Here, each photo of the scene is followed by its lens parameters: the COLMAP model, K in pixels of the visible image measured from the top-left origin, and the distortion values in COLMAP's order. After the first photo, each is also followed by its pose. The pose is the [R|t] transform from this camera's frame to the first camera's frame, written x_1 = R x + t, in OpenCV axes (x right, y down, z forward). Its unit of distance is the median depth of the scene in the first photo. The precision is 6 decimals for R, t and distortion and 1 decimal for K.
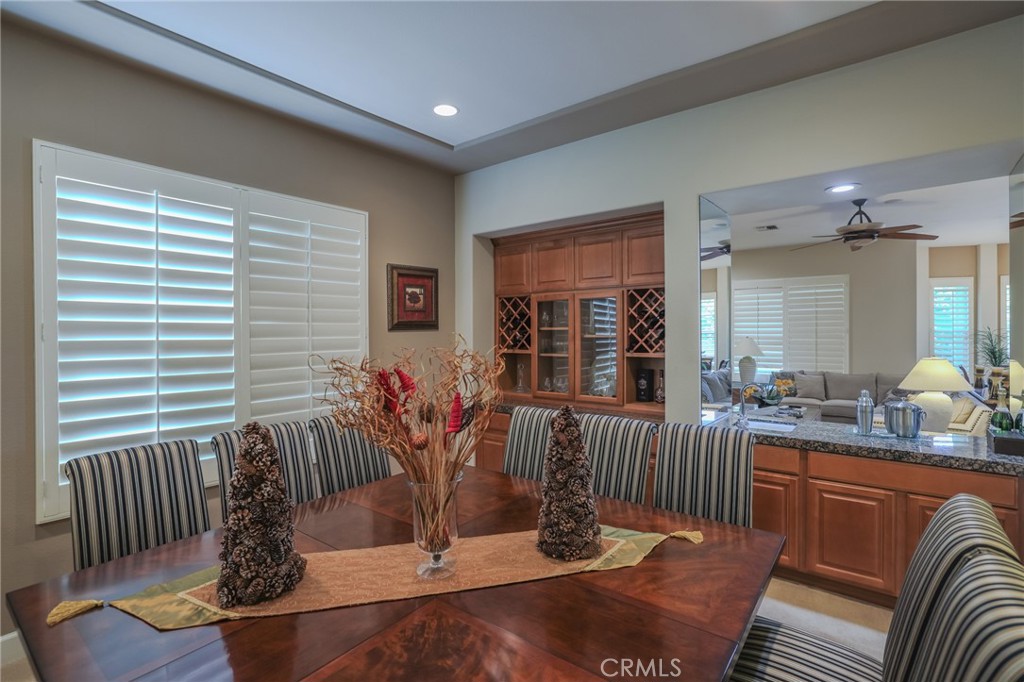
lens RADIAL K [[478.2, 0, 520.5], [0, 478.2, 334.3], [0, 0, 1]] dist [-0.045869, 0.020777]
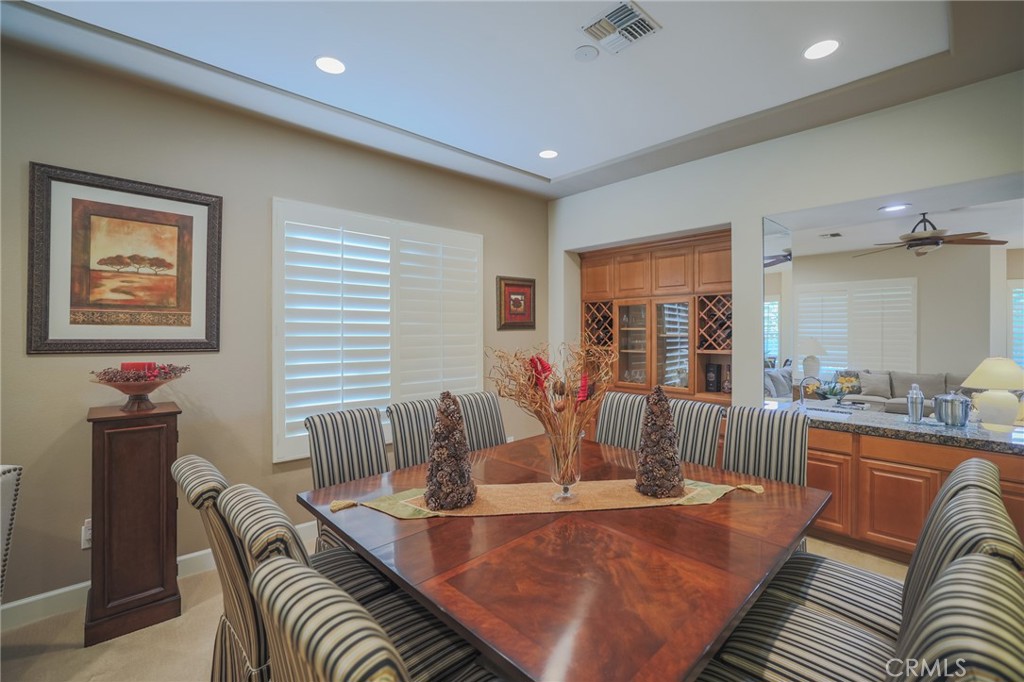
lens RADIAL K [[444.0, 0, 522.3], [0, 444.0, 333.0], [0, 0, 1]] dist [-0.046117, 0.015955]
pose [[0.989551, 0.005194, -0.144089, -0.051885], [-0.005377, 0.999985, -0.000880, 0.000581], [0.144083, 0.001646, 0.989564, -0.147619]]
